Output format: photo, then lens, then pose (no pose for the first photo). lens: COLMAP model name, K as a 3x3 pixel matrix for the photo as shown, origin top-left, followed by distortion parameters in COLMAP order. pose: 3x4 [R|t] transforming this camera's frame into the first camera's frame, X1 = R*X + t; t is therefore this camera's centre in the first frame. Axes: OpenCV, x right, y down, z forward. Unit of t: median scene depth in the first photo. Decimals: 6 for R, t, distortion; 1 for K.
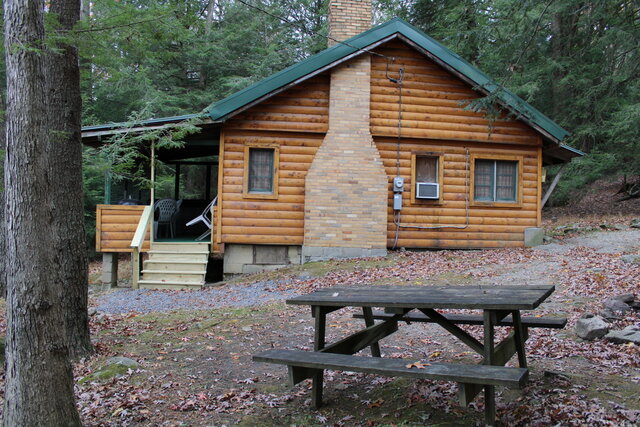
lens RADIAL K [[534.6, 0, 319.1], [0, 534.6, 212.8], [0, 0, 1]] dist [-0.155258, 0.118142]
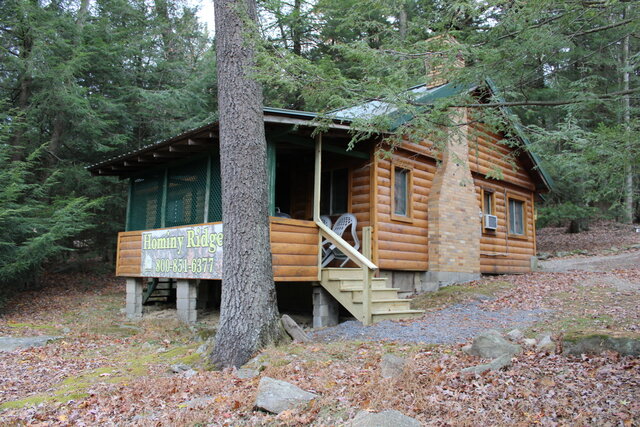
lens RADIAL K [[534.6, 0, 320.2], [0, 534.6, 213.4], [0, 0, 1]] dist [-0.155258, 0.118142]
pose [[0.789825, 0.058820, 0.610505, -0.779897], [0.007379, 0.994407, -0.105354, 0.056142], [-0.613288, 0.087716, 0.784974, 0.344979]]
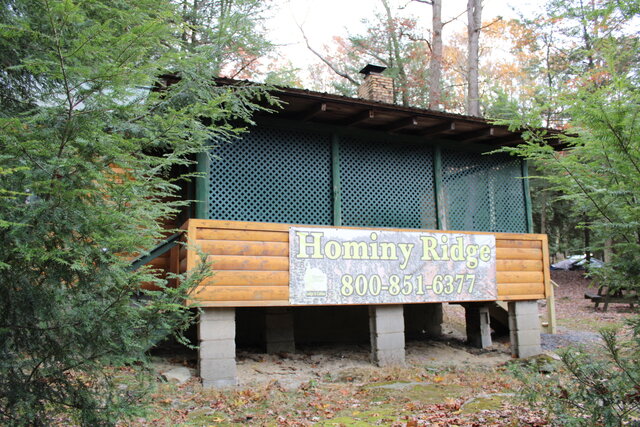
lens RADIAL K [[534.6, 0, 319.8], [0, 534.6, 213.6], [0, 0, 1]] dist [-0.155258, 0.118142]
pose [[-0.252461, 0.132396, 0.958507, -0.926273], [0.011357, 0.990932, -0.133884, 0.050417], [-0.967540, -0.022915, -0.251675, 1.067172]]
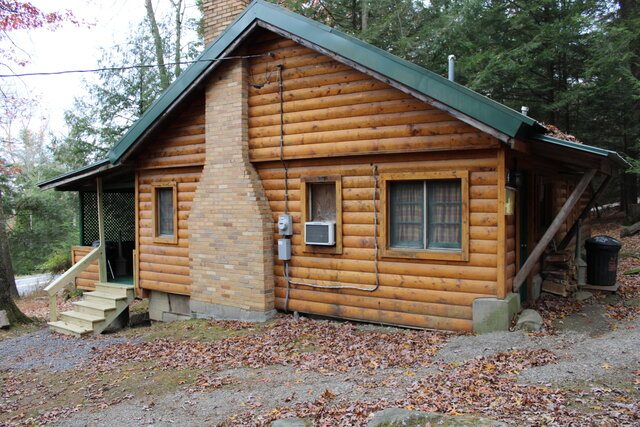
lens RADIAL K [[534.6, 0, 319.7], [0, 534.6, 216.6], [0, 0, 1]] dist [-0.155258, 0.118142]
pose [[0.750203, -0.016192, -0.661010, 0.671458], [0.026041, 0.999648, 0.005068, -0.067872], [0.660695, -0.021015, 0.750360, 0.487850]]
